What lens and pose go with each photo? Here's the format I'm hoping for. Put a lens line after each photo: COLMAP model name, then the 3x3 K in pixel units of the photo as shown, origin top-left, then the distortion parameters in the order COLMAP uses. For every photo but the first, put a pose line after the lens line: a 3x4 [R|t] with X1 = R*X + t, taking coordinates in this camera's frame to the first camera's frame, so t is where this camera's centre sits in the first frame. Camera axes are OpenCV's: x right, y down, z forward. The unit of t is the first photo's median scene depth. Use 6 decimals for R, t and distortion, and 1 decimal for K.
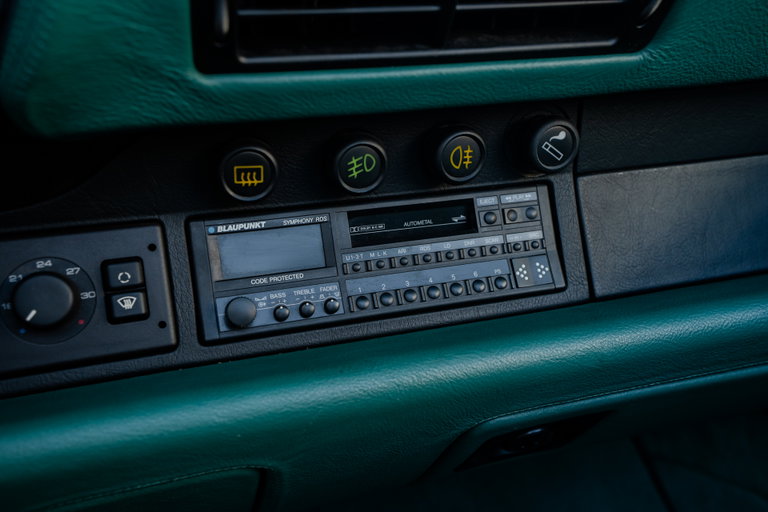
lens RADIAL K [[730.1, 0, 384.6], [0, 730.1, 253.6], [0, 0, 1]] dist [0.045500, 0.085476]
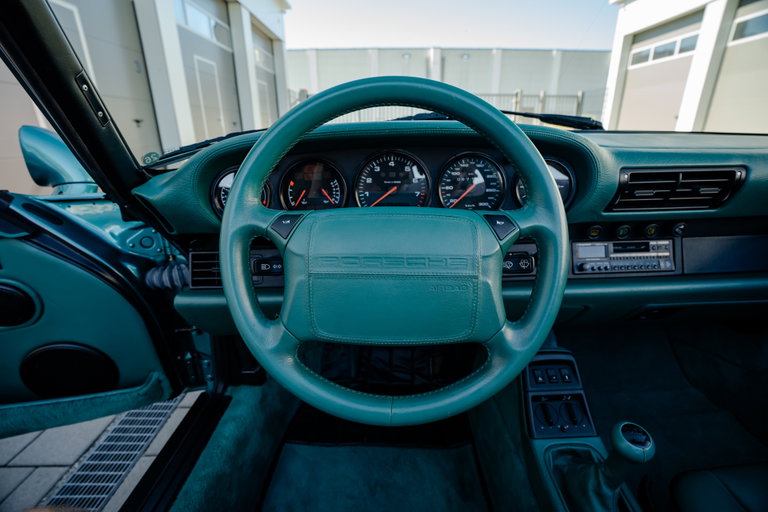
lens RADIAL K [[352.1, 0, 385.7], [0, 352.1, 256.5], [0, 0, 1]] dist [-0.068699, 0.022778]
pose [[0.948181, 0.103350, -0.300452, -0.633971], [-0.088667, 0.994121, 0.062139, 0.004990], [0.305108, -0.032279, 0.951770, -1.024164]]
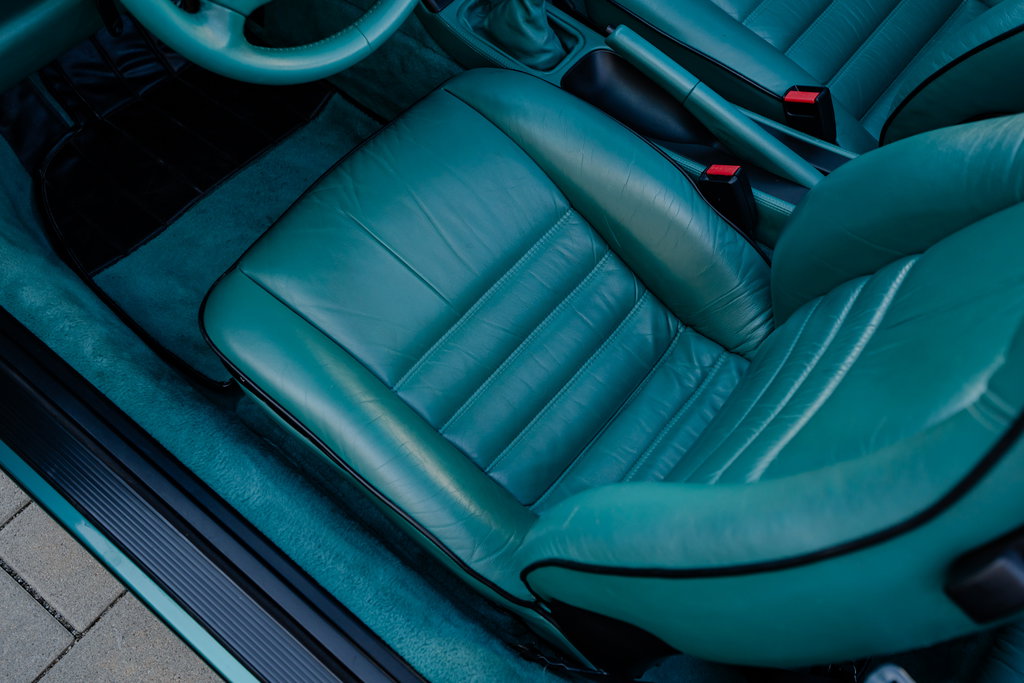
lens RADIAL K [[987.9, 0, 496.3], [0, 987.9, 339.7], [0, 0, 1]] dist [0.061850, 0.013794]
pose [[0.853946, -0.446502, 0.267232, -1.709835], [0.163230, 0.717478, 0.677187, -0.650496], [-0.494098, -0.534661, 0.685569, -2.506317]]
